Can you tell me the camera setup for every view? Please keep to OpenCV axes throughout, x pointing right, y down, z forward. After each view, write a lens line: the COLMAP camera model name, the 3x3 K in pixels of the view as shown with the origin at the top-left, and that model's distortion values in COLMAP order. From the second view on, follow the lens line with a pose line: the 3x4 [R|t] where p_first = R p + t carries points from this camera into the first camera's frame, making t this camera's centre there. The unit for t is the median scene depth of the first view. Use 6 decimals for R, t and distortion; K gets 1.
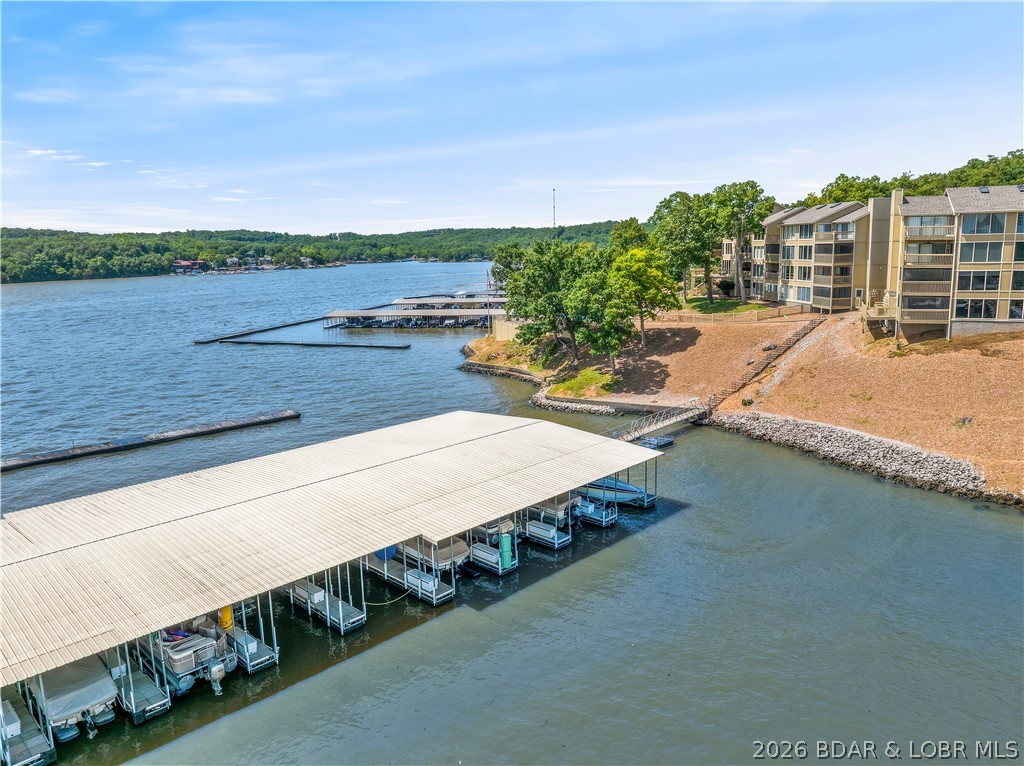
lens RADIAL K [[738.4, 0, 512.0], [0, 738.4, 383.0], [0, 0, 1]] dist [-0.060762, 0.043811]
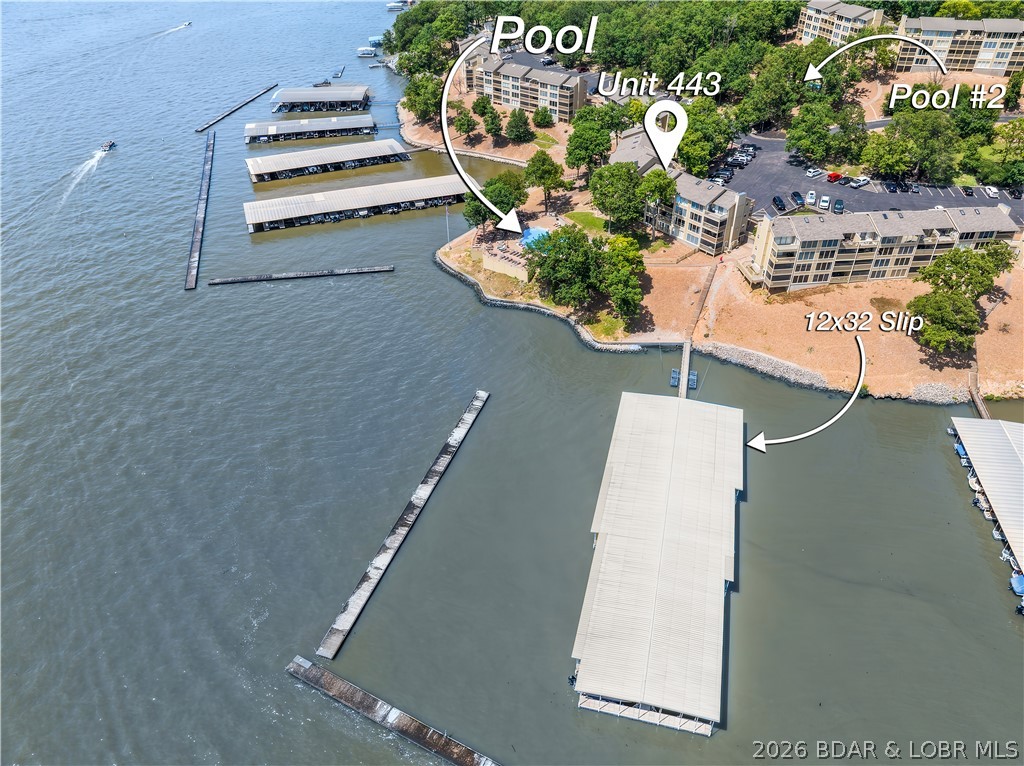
lens RADIAL K [[738.4, 0, 512.0], [0, 738.4, 383.0], [0, 0, 1]] dist [-0.060762, 0.043811]
pose [[0.869093, -0.265592, 0.417298, -1.099467], [0.067621, 0.899499, 0.431659, -0.823321], [-0.490004, -0.346934, 0.799708, -0.428555]]
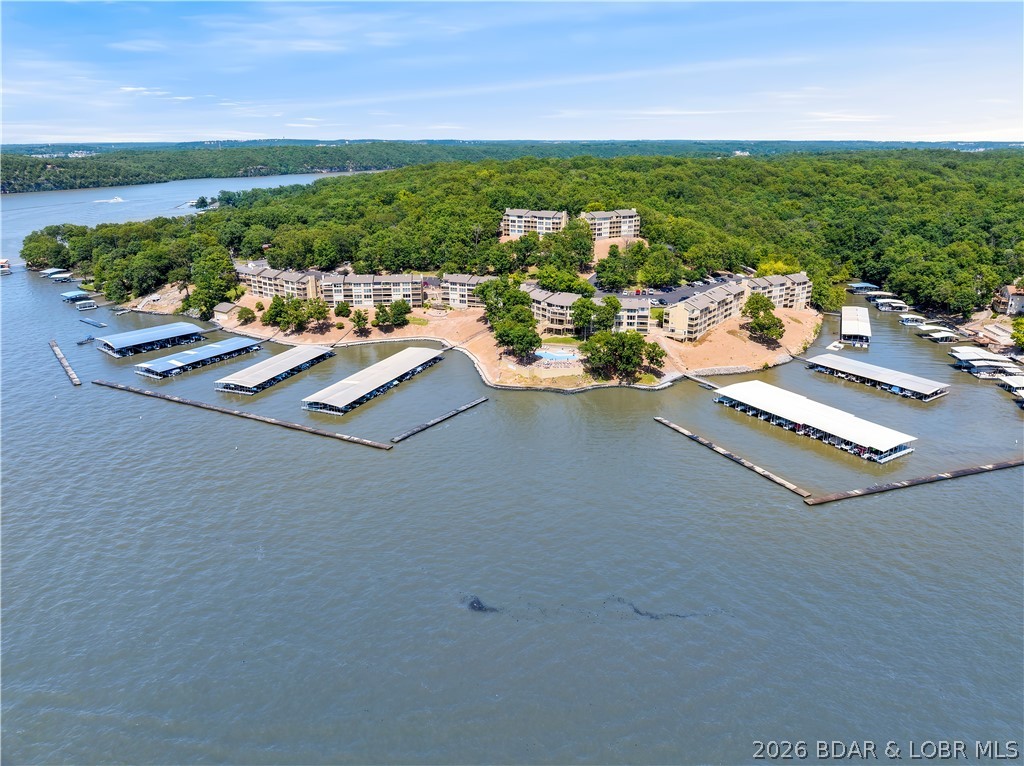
lens RADIAL K [[738.4, 0, 512.0], [0, 738.4, 383.0], [0, 0, 1]] dist [-0.060762, 0.043811]
pose [[0.240117, -0.284140, 0.928229, -3.526026], [0.169190, 0.953818, 0.248207, -1.025535], [-0.955886, 0.097448, 0.277101, 0.890421]]
